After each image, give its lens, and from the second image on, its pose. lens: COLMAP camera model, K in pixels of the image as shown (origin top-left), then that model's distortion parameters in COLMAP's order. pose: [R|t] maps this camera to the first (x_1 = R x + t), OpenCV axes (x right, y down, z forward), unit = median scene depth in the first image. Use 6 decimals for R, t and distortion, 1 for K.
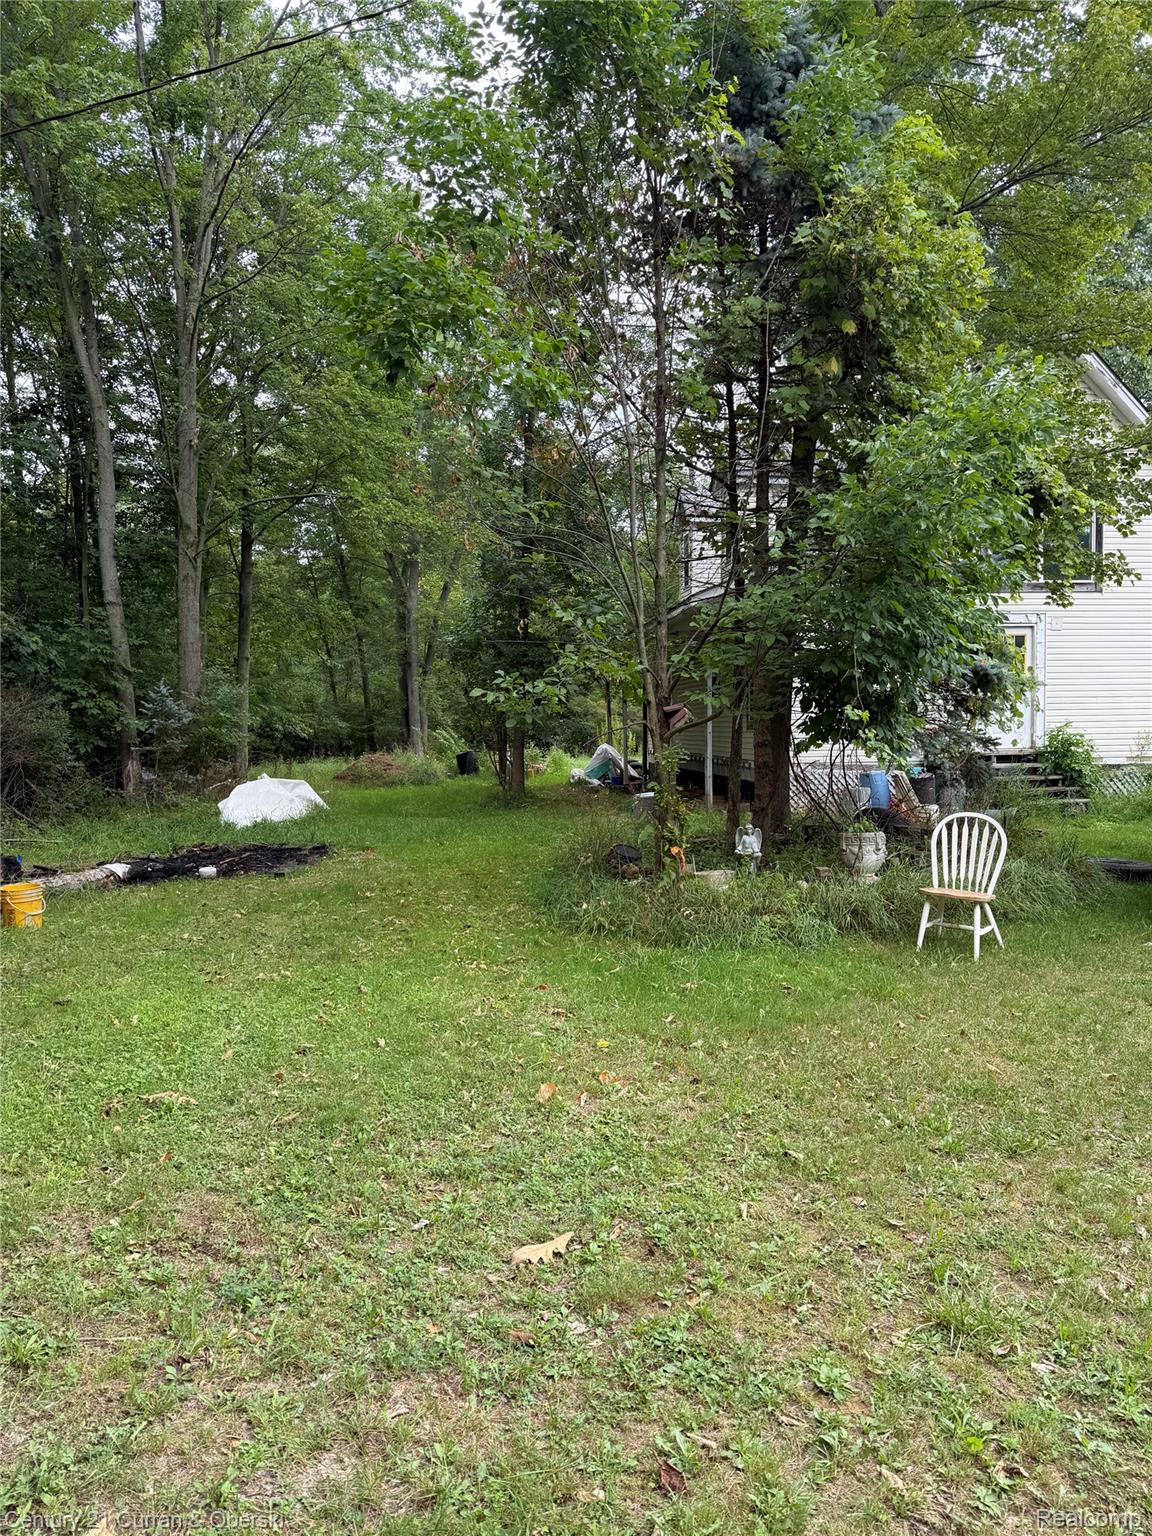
lens RADIAL K [[1080.5, 0, 539.7], [0, 1080.5, 762.6], [0, 0, 1]] dist [0.066909, -0.093789]
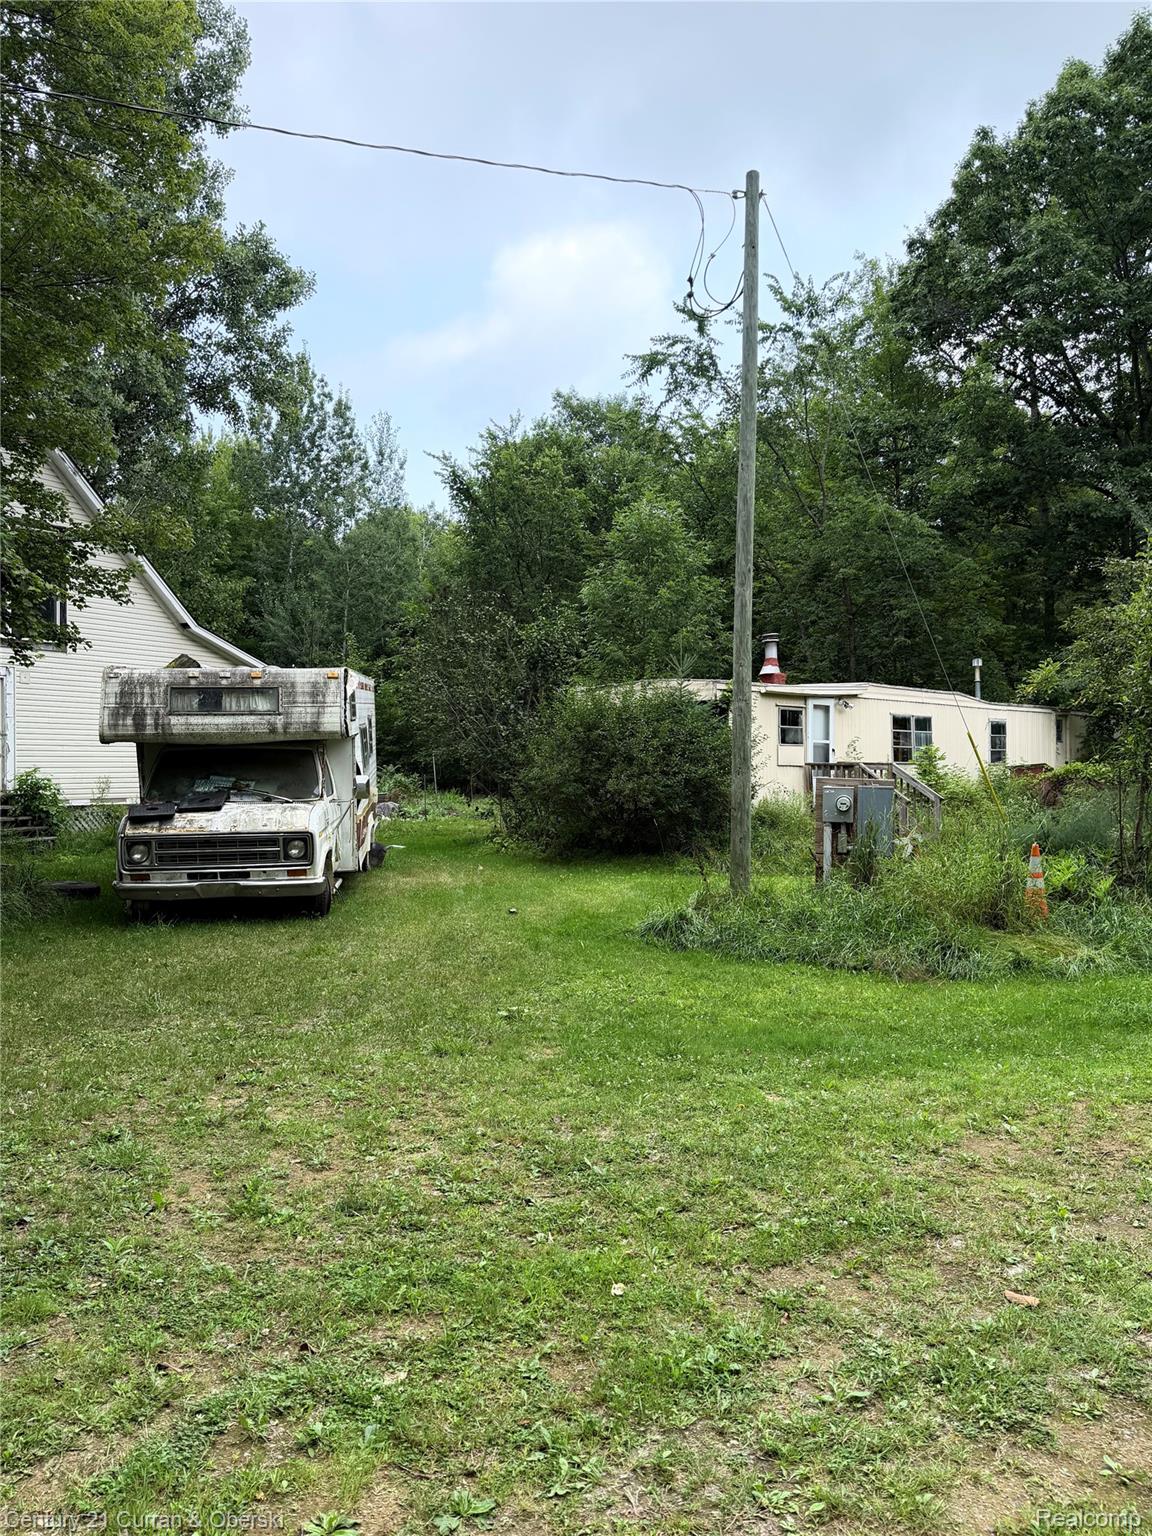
lens RADIAL K [[1094.8, 0, 593.0], [0, 1094.8, 774.9], [0, 0, 1]] dist [0.046049, -0.059666]
pose [[0.616728, 0.005900, 0.787154, -0.044190], [0.018052, 0.999603, -0.021636, 0.004559], [-0.786969, 0.027553, 0.616377, -0.124389]]
